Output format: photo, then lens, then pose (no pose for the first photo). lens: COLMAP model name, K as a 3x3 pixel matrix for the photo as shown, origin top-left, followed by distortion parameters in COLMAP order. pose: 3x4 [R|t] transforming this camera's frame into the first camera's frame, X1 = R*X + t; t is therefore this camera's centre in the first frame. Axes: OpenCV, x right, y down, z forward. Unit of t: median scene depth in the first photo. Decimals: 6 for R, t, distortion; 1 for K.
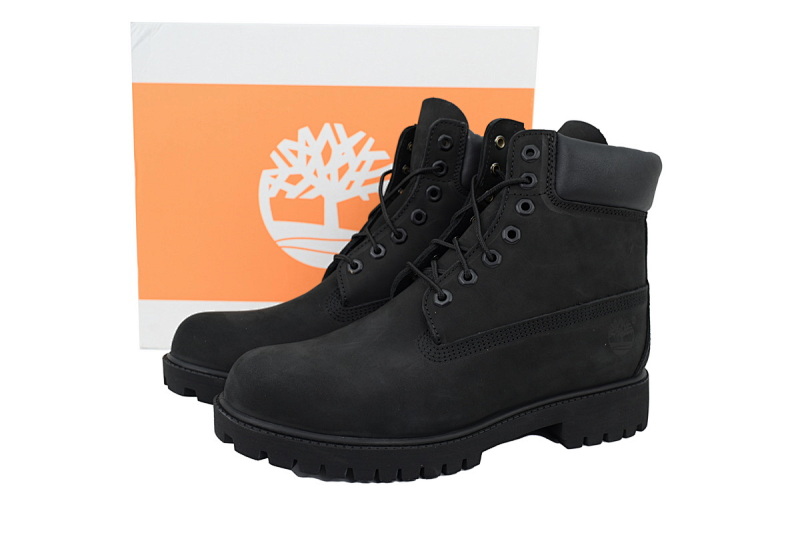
lens RADIAL K [[708.8, 0, 399.8], [0, 708.8, 266.8], [0, 0, 1]] dist [0.014296, -0.005704]
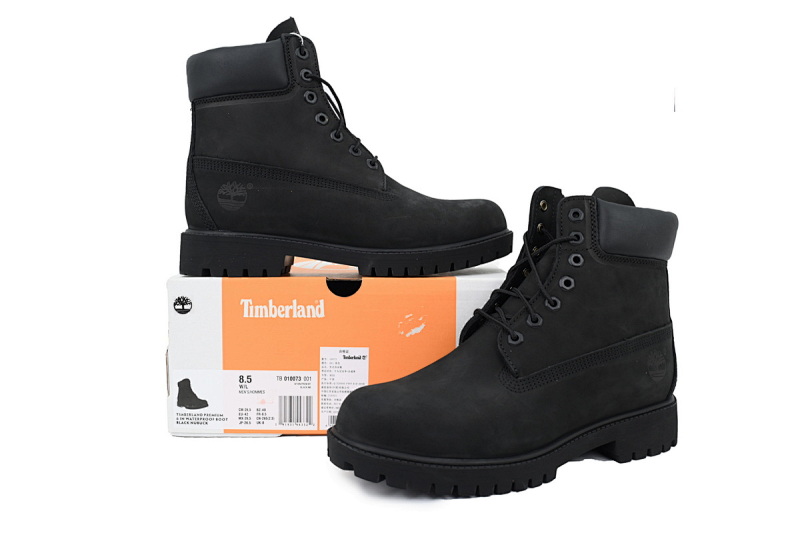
lens RADIAL K [[692.9, 0, 398.9], [0, 692.9, 266.5], [0, 0, 1]] dist [-0.010685, 0.008922]
pose [[0.997018, -0.028739, 0.071614, -0.208456], [0.033731, 0.997011, -0.069502, -0.002284], [-0.069403, 0.071711, 0.995008, -0.145024]]
